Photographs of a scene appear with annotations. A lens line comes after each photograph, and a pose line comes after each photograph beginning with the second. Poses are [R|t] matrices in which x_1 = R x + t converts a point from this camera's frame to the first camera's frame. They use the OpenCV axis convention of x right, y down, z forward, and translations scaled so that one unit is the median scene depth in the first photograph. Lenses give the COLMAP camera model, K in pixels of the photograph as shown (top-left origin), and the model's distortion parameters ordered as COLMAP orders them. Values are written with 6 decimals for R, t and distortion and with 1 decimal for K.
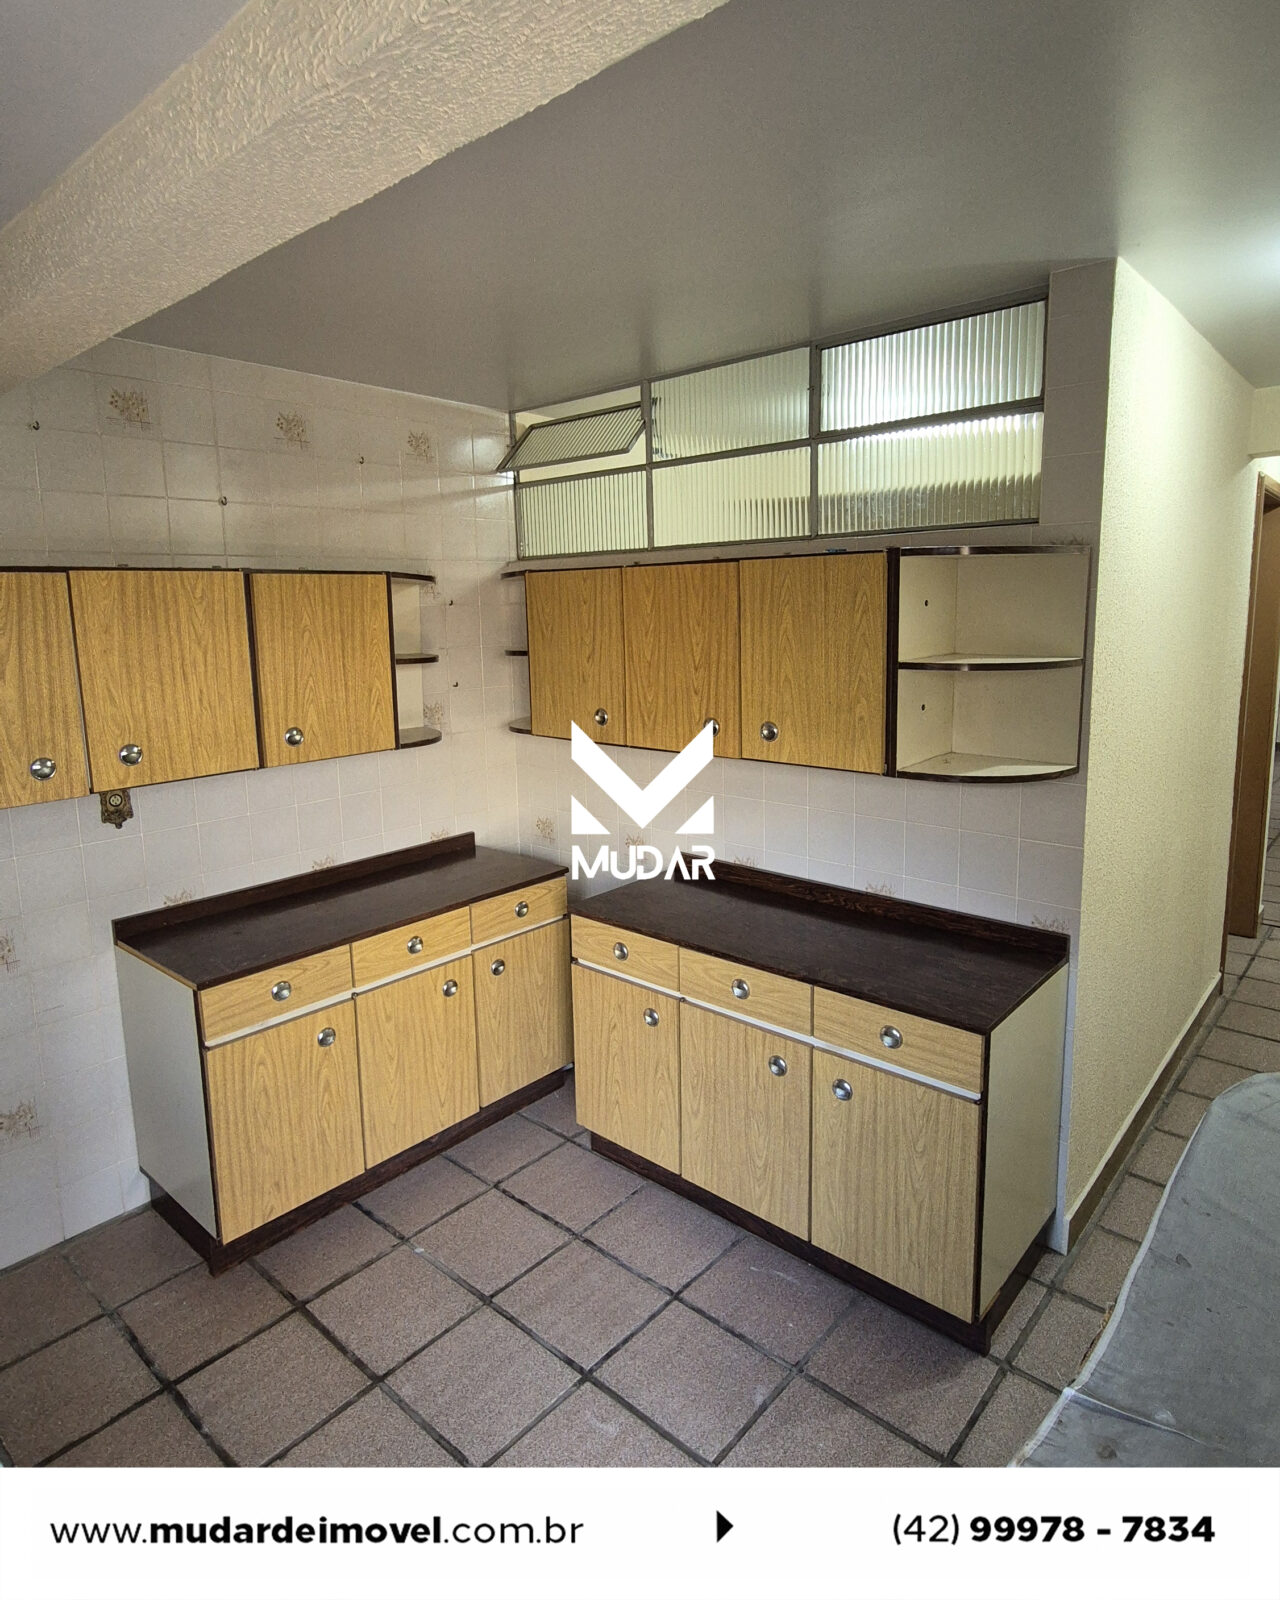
lens RADIAL K [[937.1, 0, 636.6], [0, 937.1, 746.9], [0, 0, 1]] dist [0.008481, -0.005052]
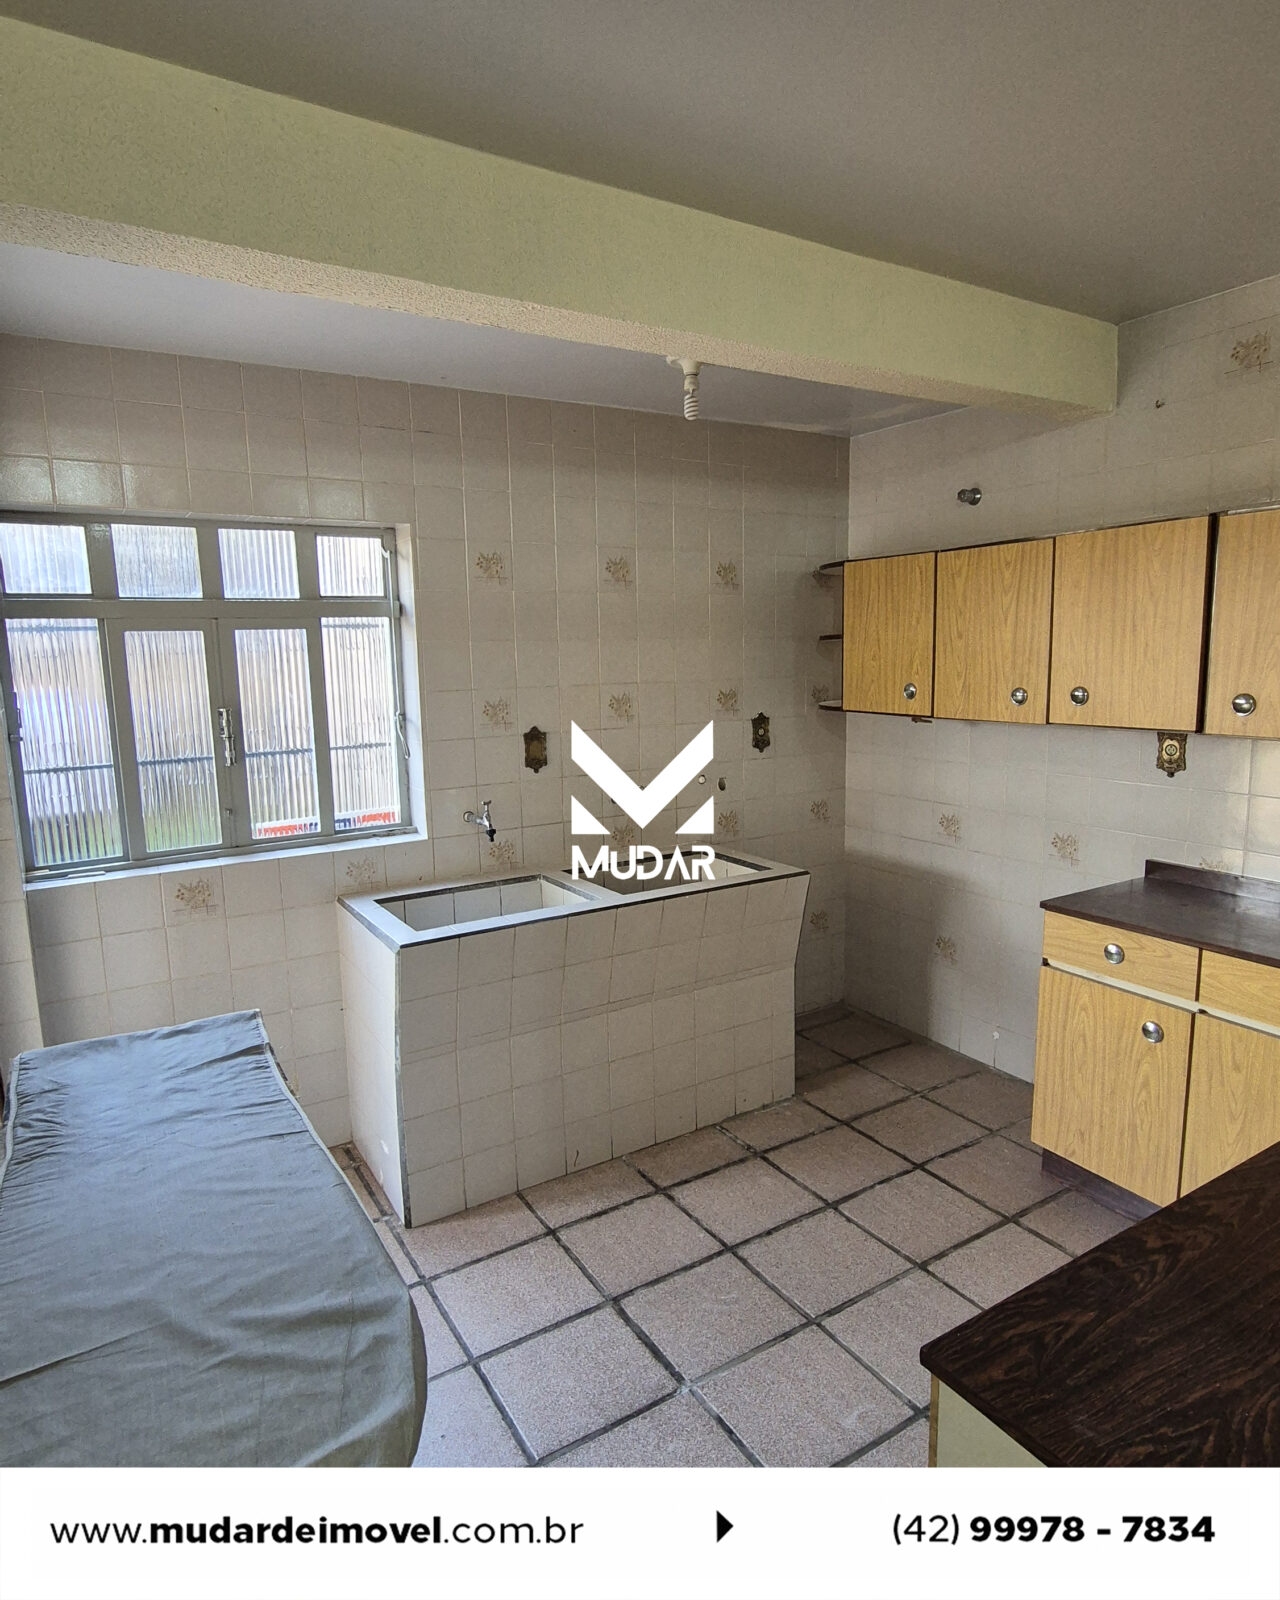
lens RADIAL K [[937.1, 0, 639.4], [0, 937.1, 794.7], [0, 0, 1]] dist [0.008481, -0.005052]
pose [[-0.283582, 0.171972, -0.943402, 0.681190], [-0.121668, 0.969385, 0.213282, -0.051460], [0.951198, 0.175265, -0.253977, 0.774589]]
